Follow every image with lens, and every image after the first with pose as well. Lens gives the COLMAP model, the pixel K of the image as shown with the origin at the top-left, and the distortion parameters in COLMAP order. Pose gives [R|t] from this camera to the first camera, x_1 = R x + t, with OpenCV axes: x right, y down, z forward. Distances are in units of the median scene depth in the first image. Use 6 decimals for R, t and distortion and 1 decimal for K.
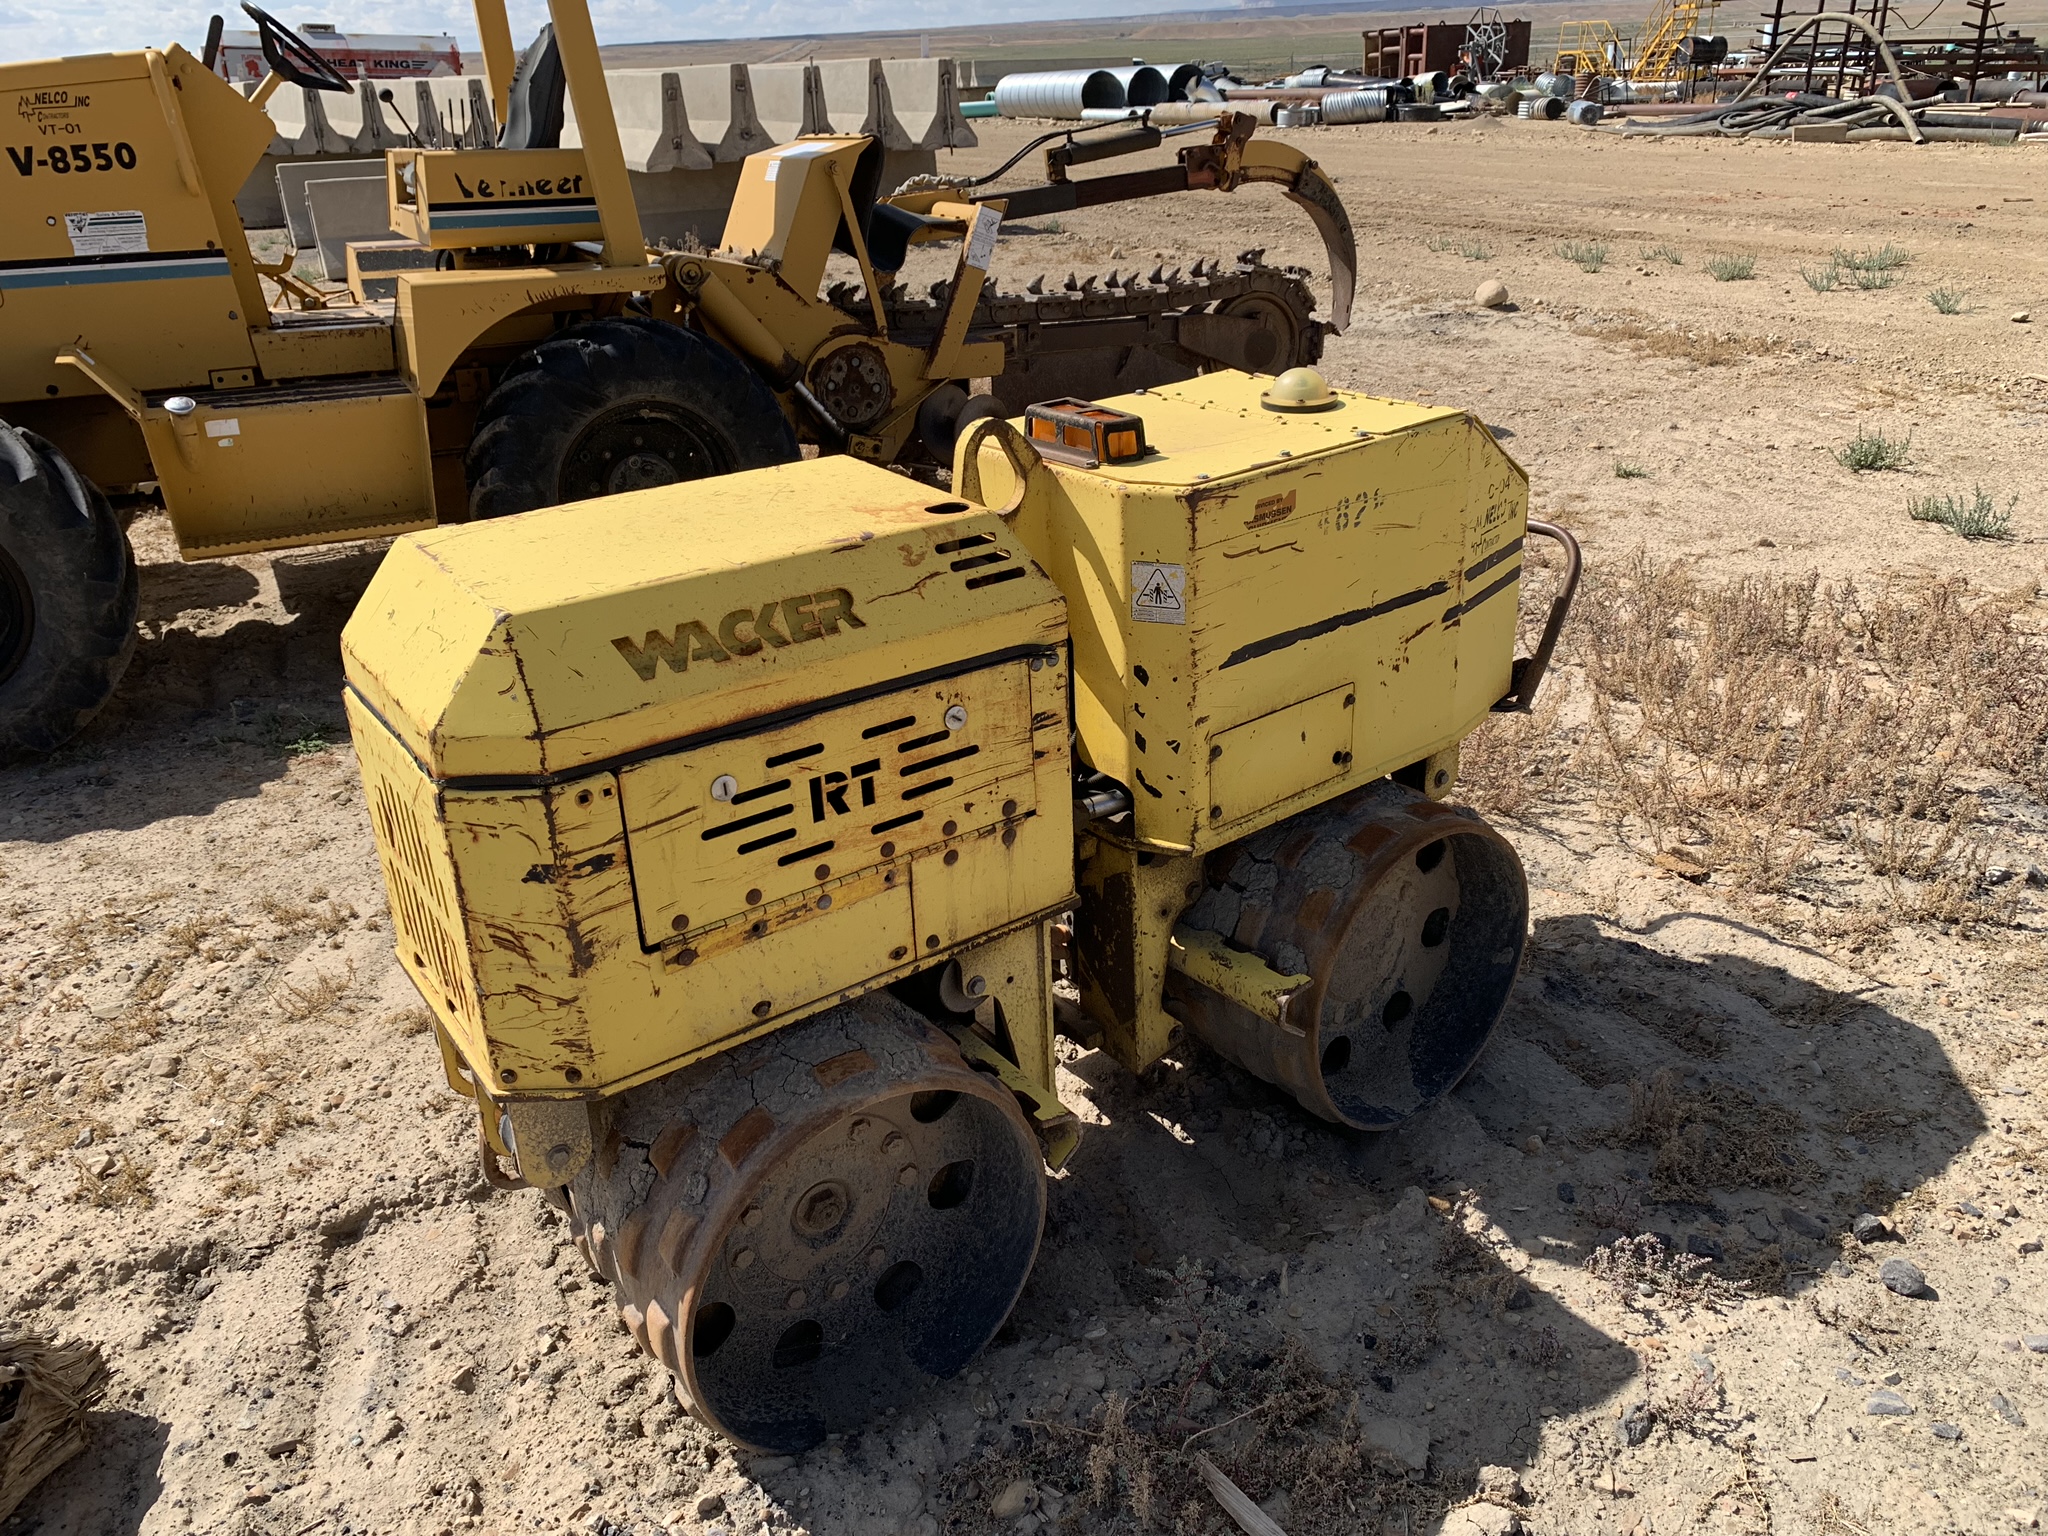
lens RADIAL K [[1573.6, 0, 1026.4], [0, 1573.6, 767.2], [0, 0, 1]] dist [0.024900, -0.018308]
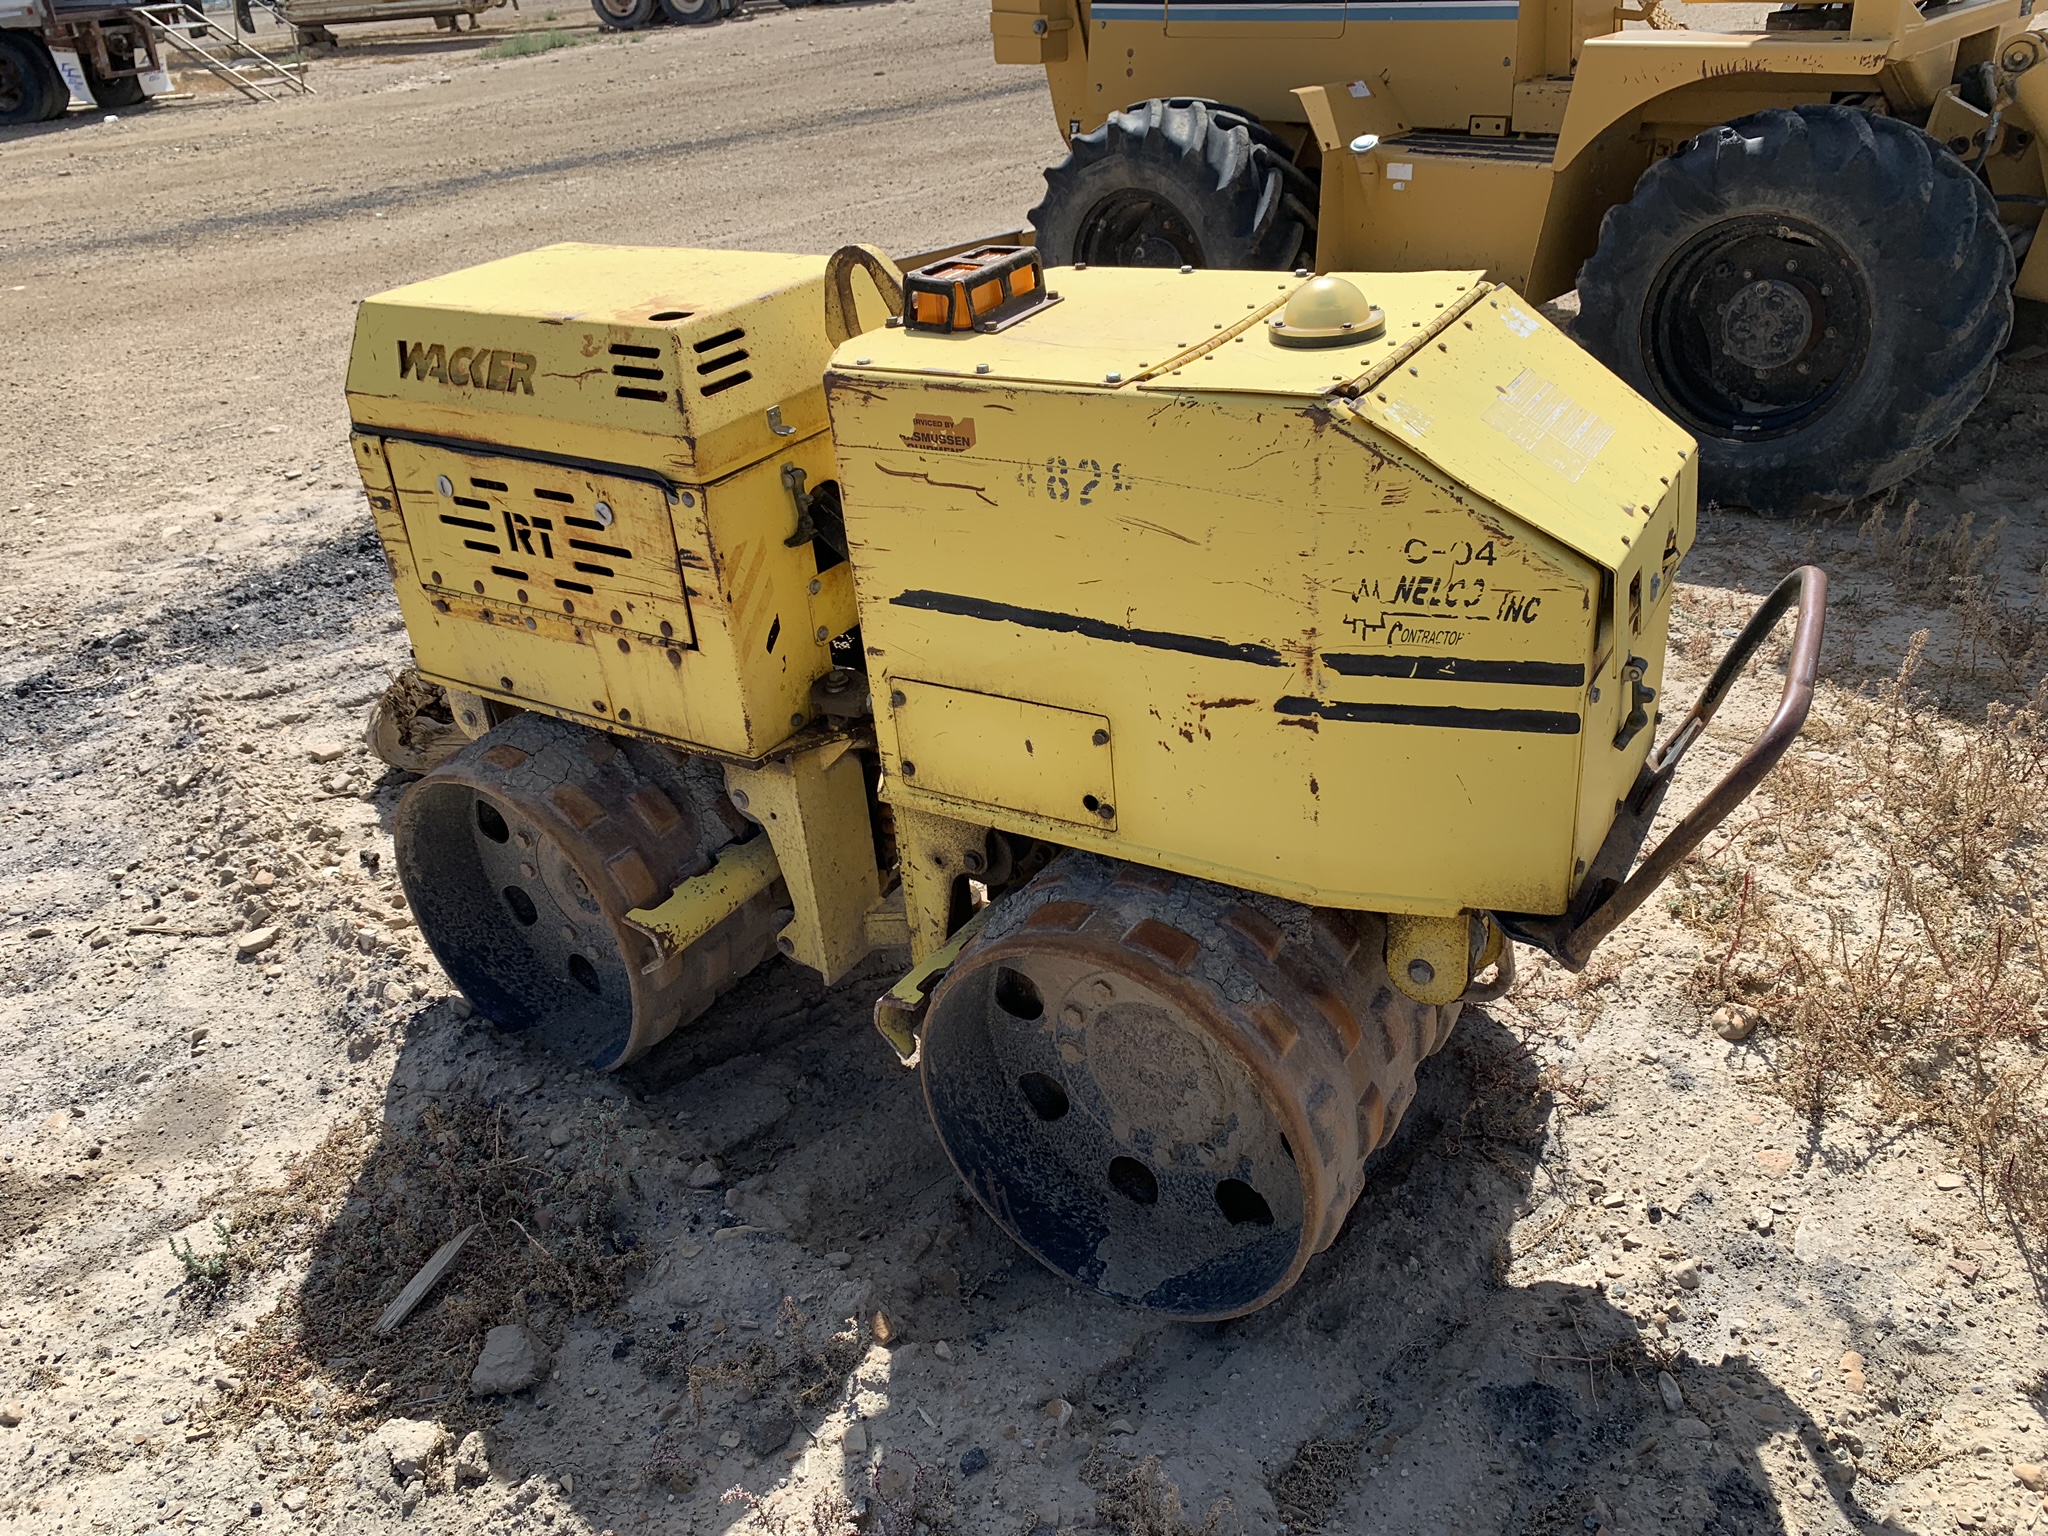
lens RADIAL K [[1573.6, 0, 1031.3], [0, 1573.6, 771.6], [0, 0, 1]] dist [0.024900, -0.018308]
pose [[0.364479, 0.457692, -0.810971, 0.987077], [-0.326211, 0.878448, 0.349164, -0.340181], [0.872205, 0.137285, 0.469479, 0.784874]]
